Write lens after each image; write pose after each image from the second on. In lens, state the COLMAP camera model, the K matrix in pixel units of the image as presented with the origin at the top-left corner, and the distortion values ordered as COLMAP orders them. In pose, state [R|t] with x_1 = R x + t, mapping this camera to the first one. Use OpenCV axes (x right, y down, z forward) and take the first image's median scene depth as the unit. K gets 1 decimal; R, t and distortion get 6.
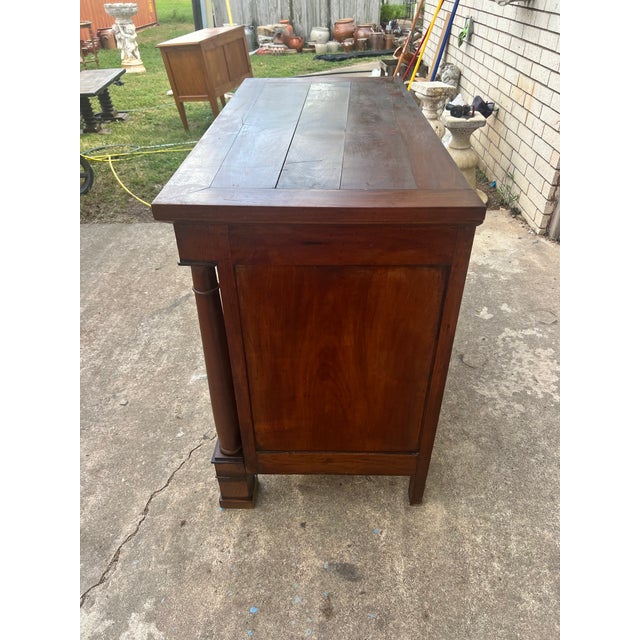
lens RADIAL K [[486.4, 0, 321.7], [0, 486.4, 314.7], [0, 0, 1]] dist [0.026863, -0.035103]
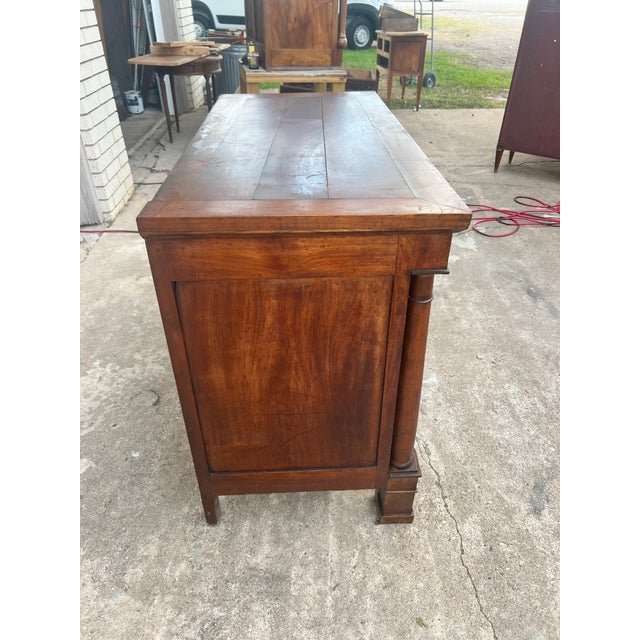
lens RADIAL K [[486.4, 0, 324.8], [0, 486.4, 316.9], [0, 0, 1]] dist [0.026863, -0.035103]
pose [[-0.997662, 0.040575, -0.054988, 0.019036], [-0.036717, 0.360384, 0.932081, -1.023602], [0.057636, 0.931921, -0.358052, 1.464984]]
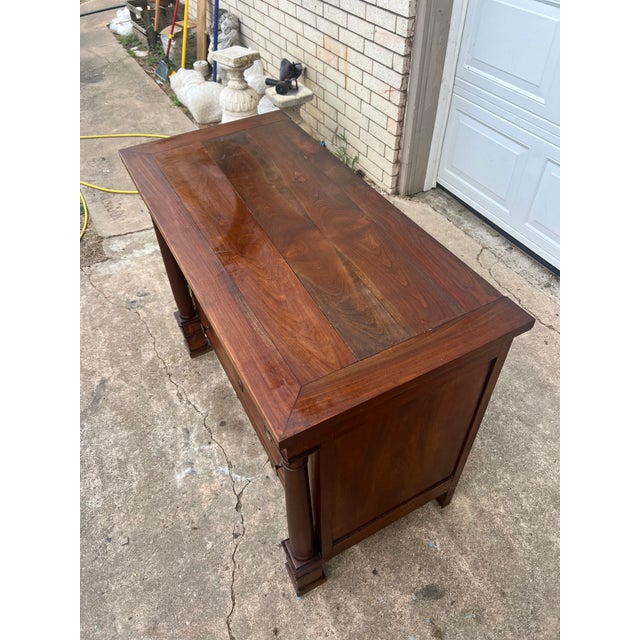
lens RADIAL K [[486.4, 0, 314.2], [0, 486.4, 311.8], [0, 0, 1]] dist [0.026863, -0.035103]
pose [[0.876180, -0.353017, 0.328158, -0.274020], [0.296642, 0.931585, 0.210125, -0.346861], [-0.379885, -0.086761, 0.920956, 0.065578]]
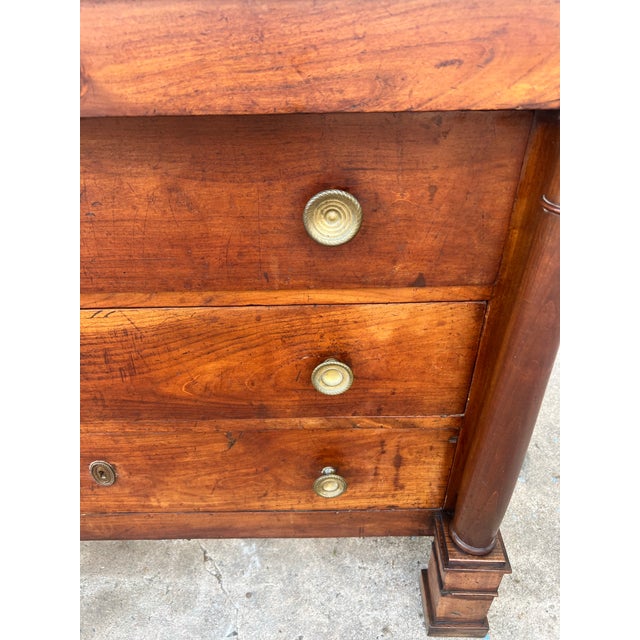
lens RADIAL K [[486.4, 0, 313.2], [0, 486.4, 323.0], [0, 0, 1]] dist [0.026863, -0.035103]
pose [[-0.018167, -0.566364, 0.823955, -0.418230], [0.586660, 0.661280, 0.467481, -0.209349], [-0.809630, 0.491874, 0.320250, 0.717253]]
